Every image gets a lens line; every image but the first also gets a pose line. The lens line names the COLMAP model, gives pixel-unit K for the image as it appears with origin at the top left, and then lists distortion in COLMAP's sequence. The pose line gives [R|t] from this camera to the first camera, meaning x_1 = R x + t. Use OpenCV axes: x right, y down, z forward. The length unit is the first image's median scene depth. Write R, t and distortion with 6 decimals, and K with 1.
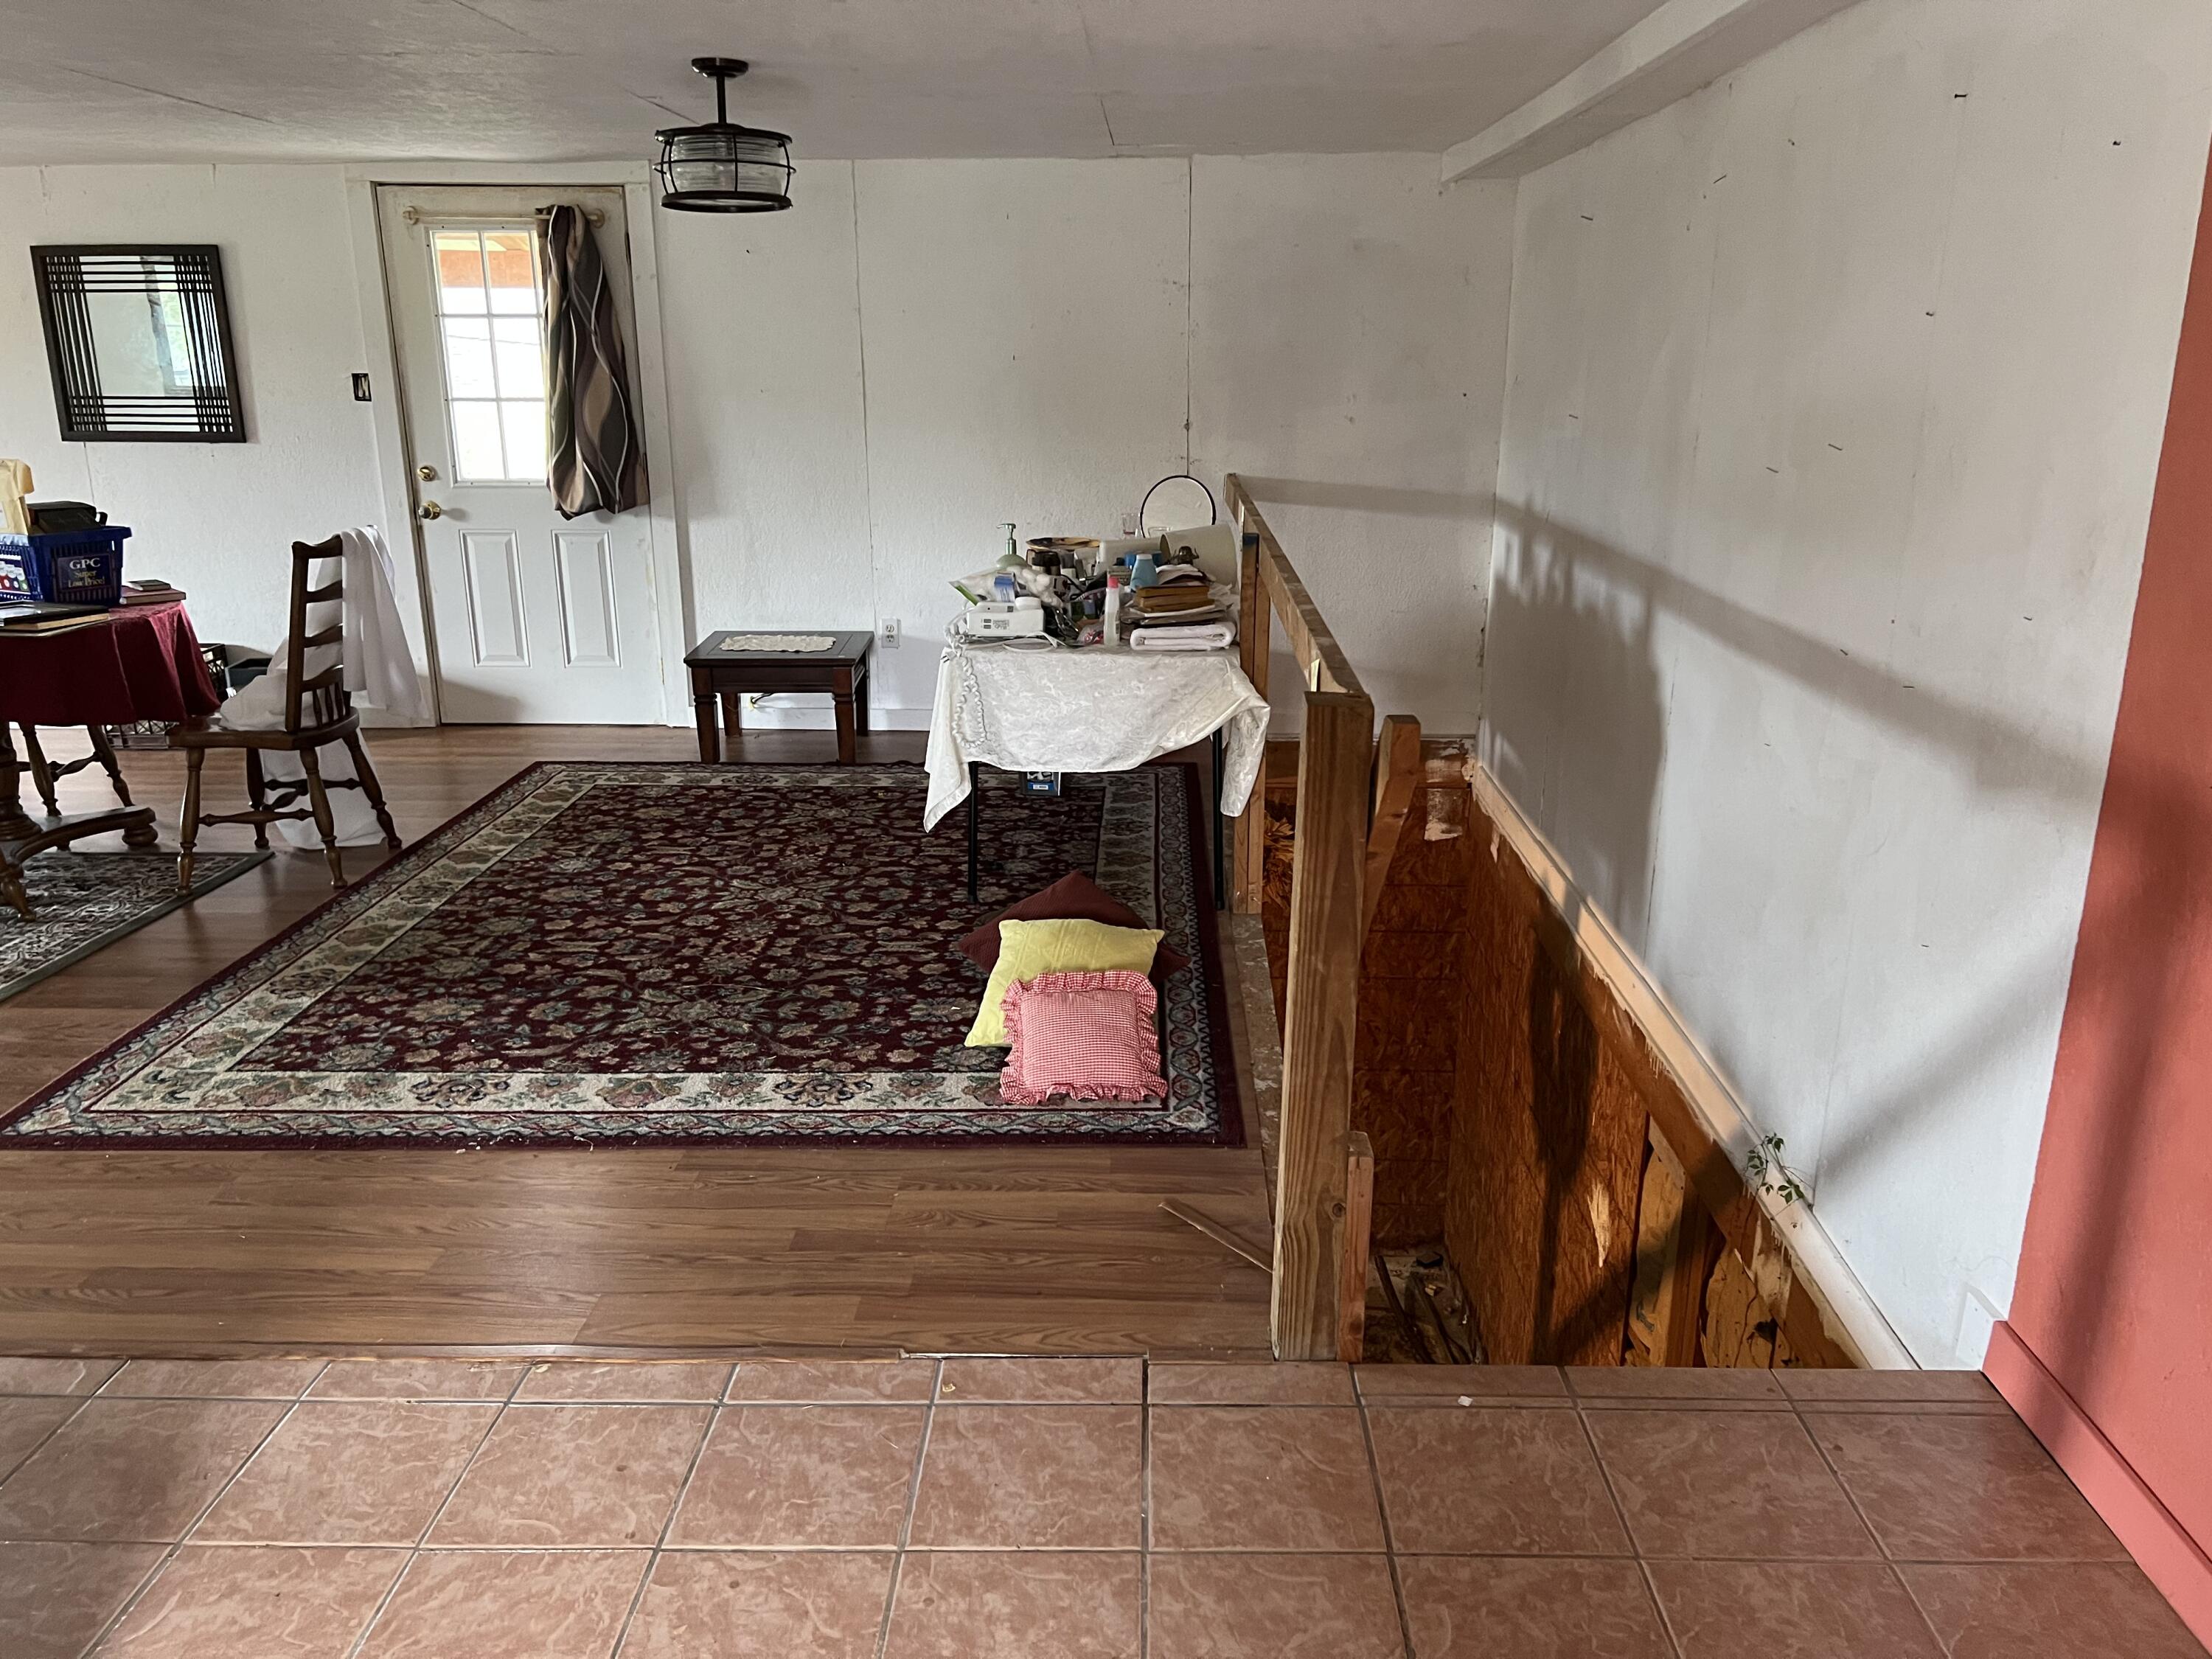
lens RADIAL K [[1664.7, 0, 1107.4], [0, 1664.7, 818.7], [0, 0, 1]] dist [0.031168, -0.027383]
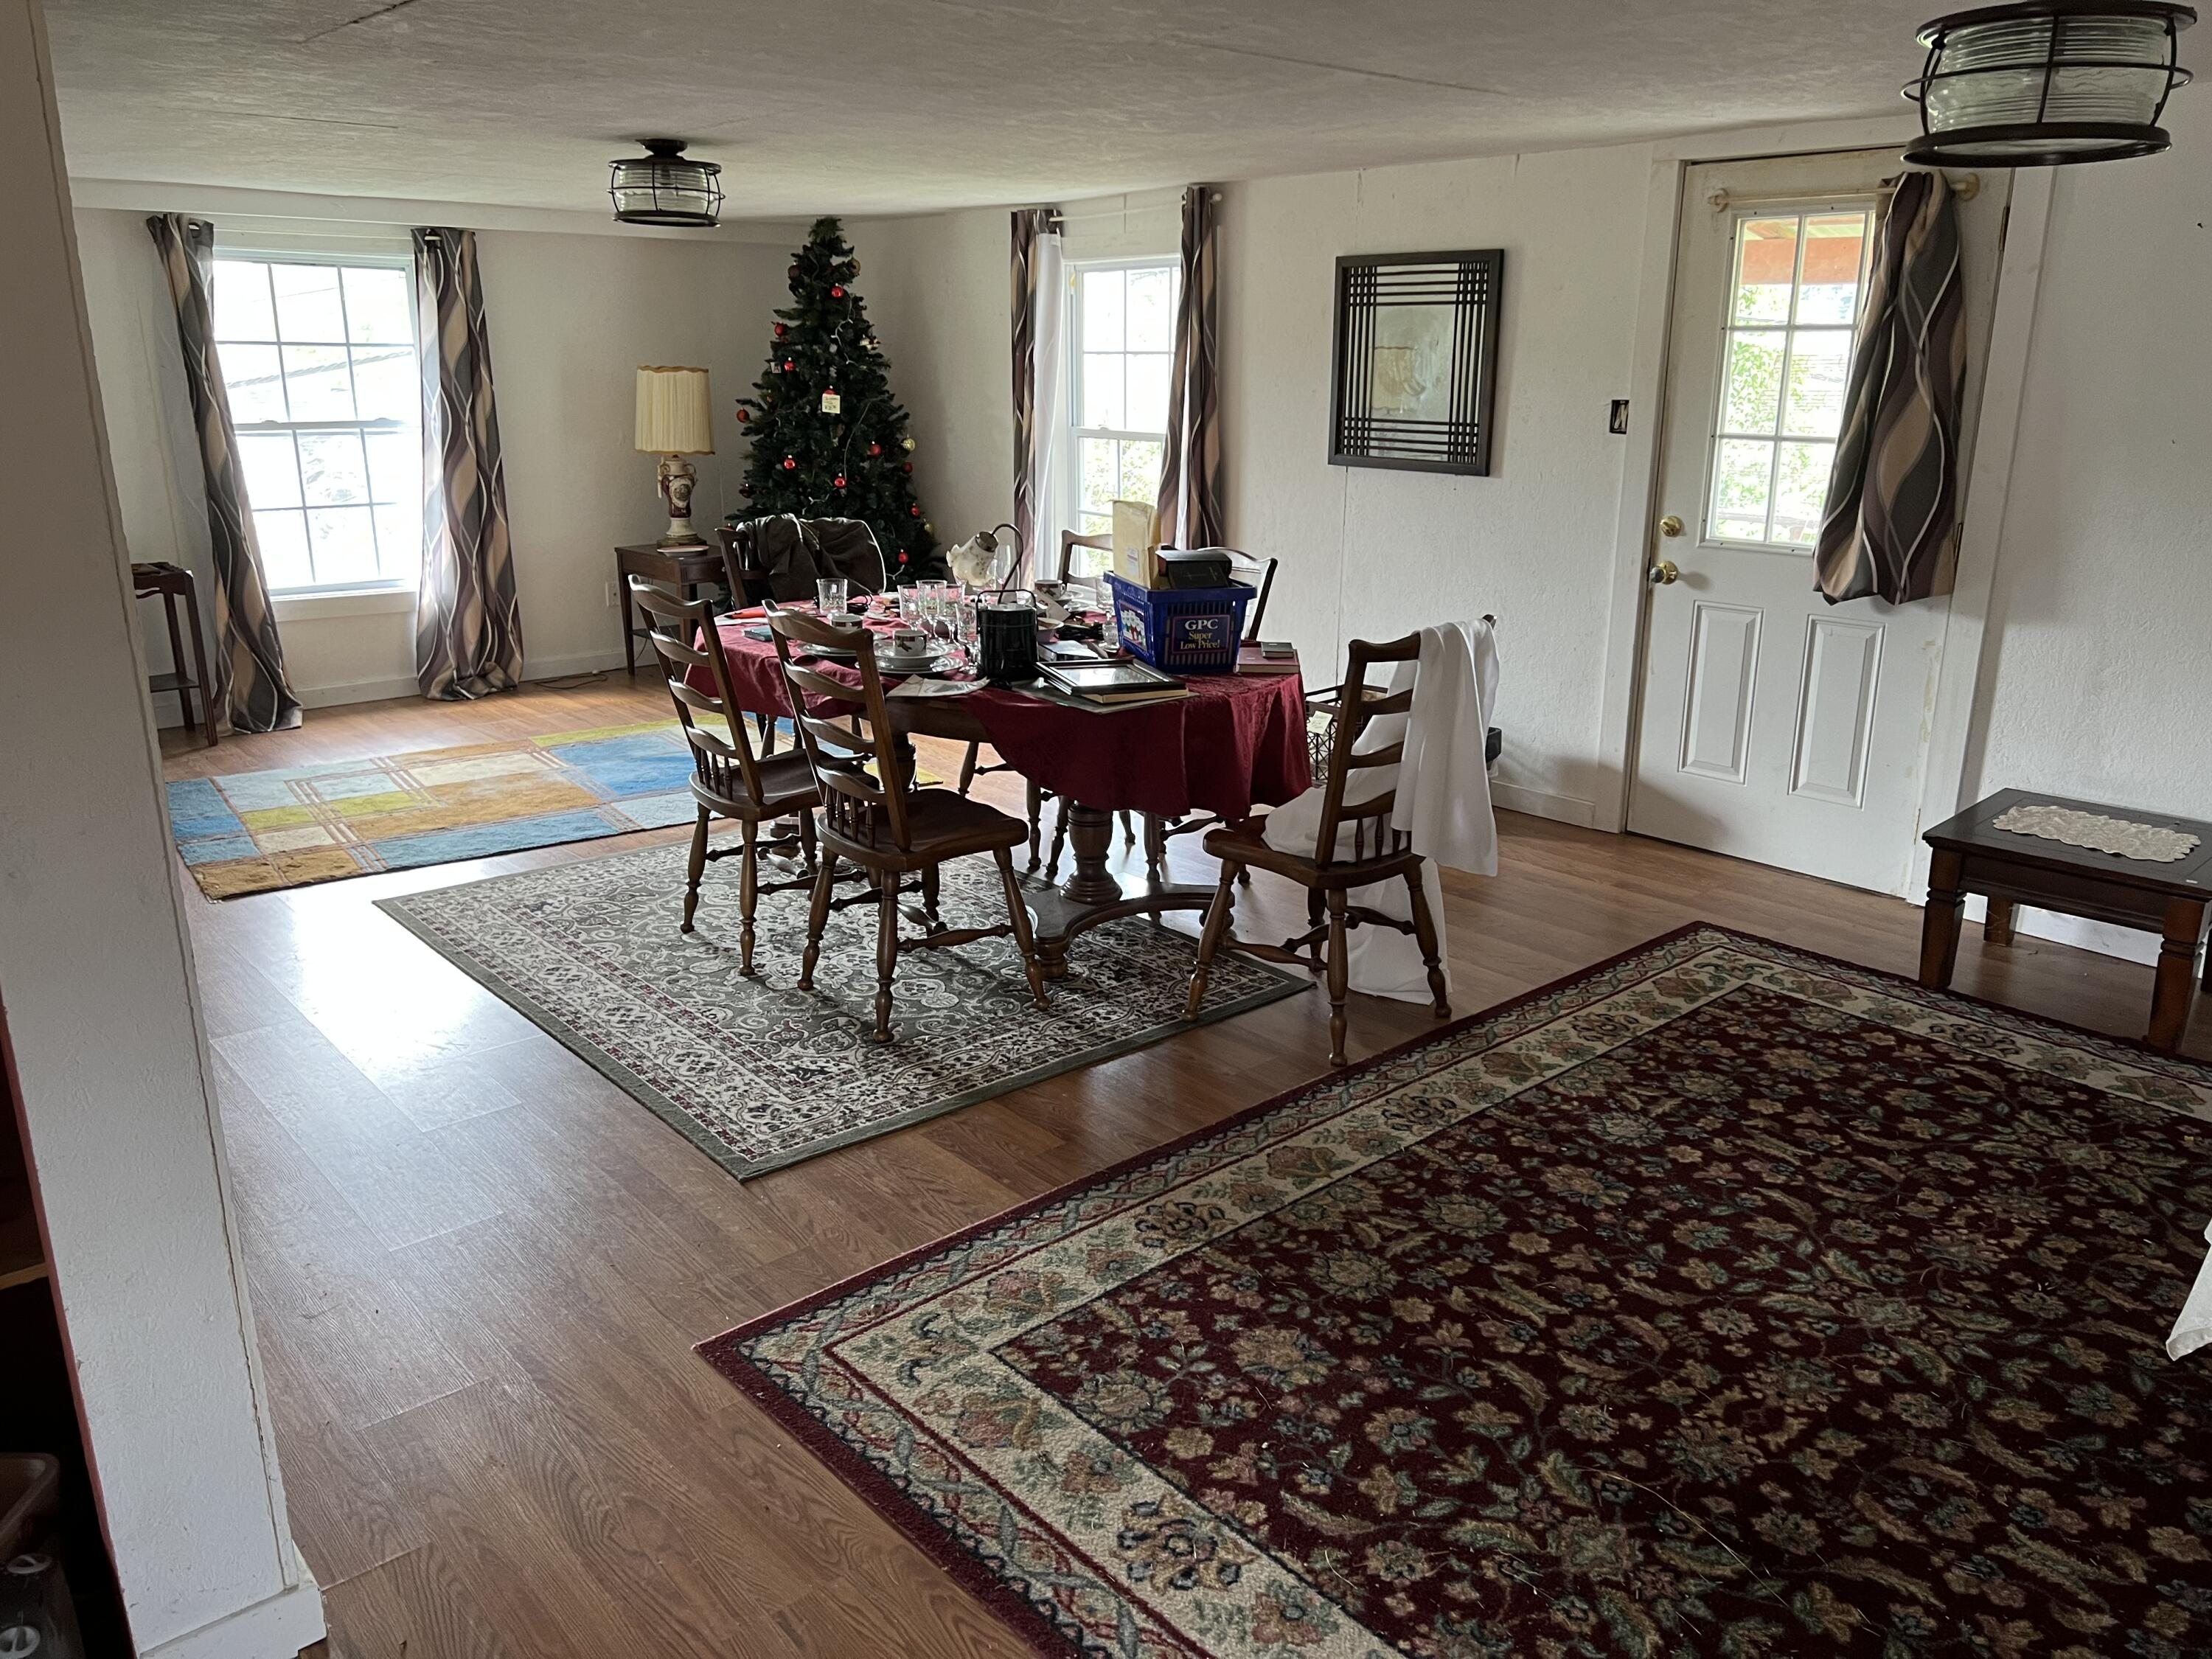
lens RADIAL K [[1664.7, 0, 1107.1], [0, 1664.7, 825.8], [0, 0, 1]] dist [0.031168, -0.027383]
pose [[0.683006, 0.208399, -0.700052, -0.004210], [-0.200441, 0.975116, 0.094723, -0.112669], [0.702372, 0.075623, 0.707782, 0.327468]]
